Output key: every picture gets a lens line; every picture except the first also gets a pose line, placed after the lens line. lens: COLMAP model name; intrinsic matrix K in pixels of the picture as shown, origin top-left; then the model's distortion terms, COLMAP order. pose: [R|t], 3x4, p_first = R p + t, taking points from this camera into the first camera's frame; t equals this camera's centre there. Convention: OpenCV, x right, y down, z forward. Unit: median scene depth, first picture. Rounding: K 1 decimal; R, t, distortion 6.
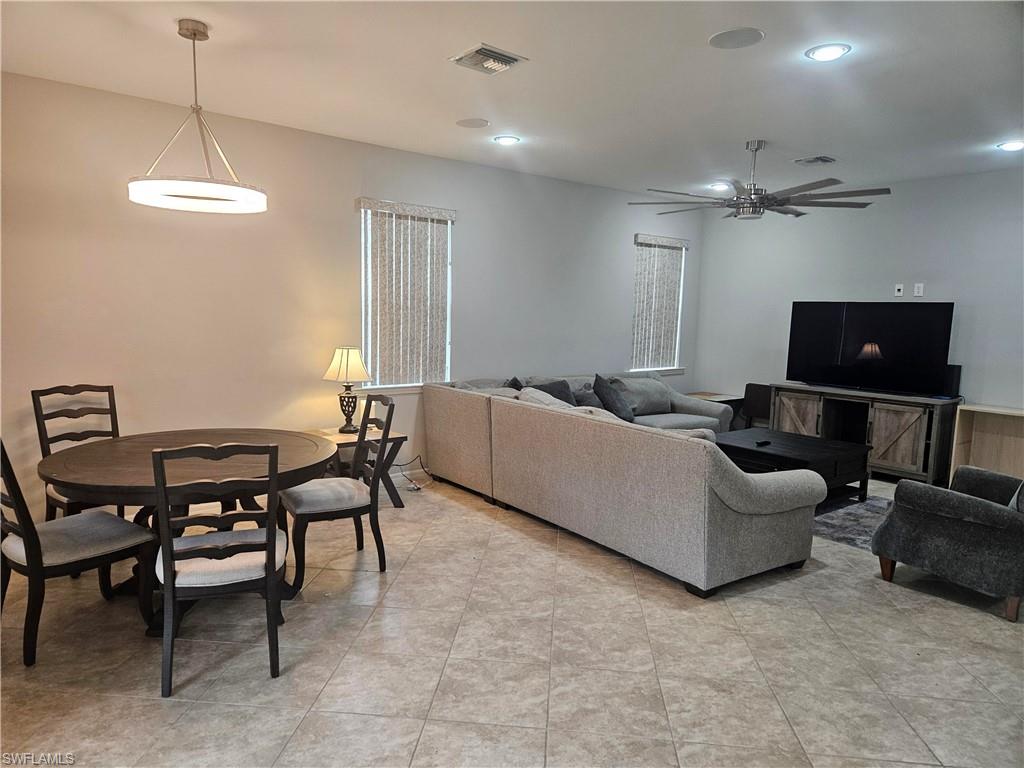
lens RADIAL K [[677.1, 0, 503.7], [0, 677.1, 379.6], [0, 0, 1]] dist [0.034277, -0.014930]
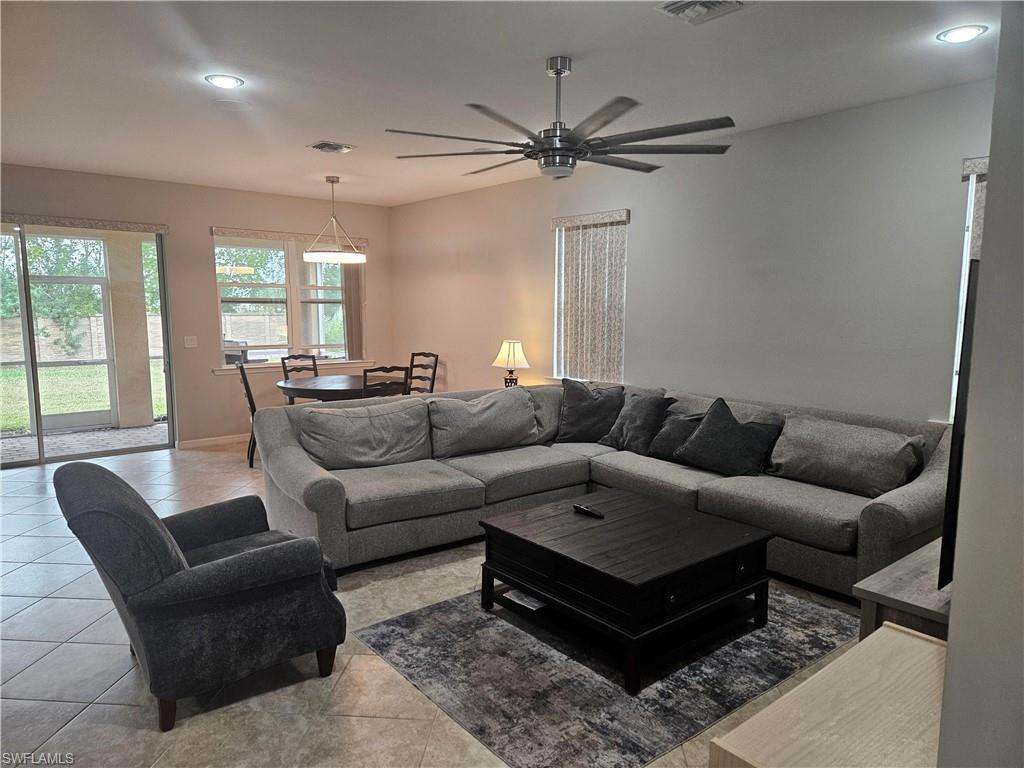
lens RADIAL K [[677.1, 0, 504.9], [0, 677.1, 392.6], [0, 0, 1]] dist [0.034277, -0.014930]
pose [[0.015127, 0.099463, -0.994926, 1.008158], [-0.108882, 0.989287, 0.097244, -0.069163], [0.993940, 0.106859, 0.025795, 0.902376]]
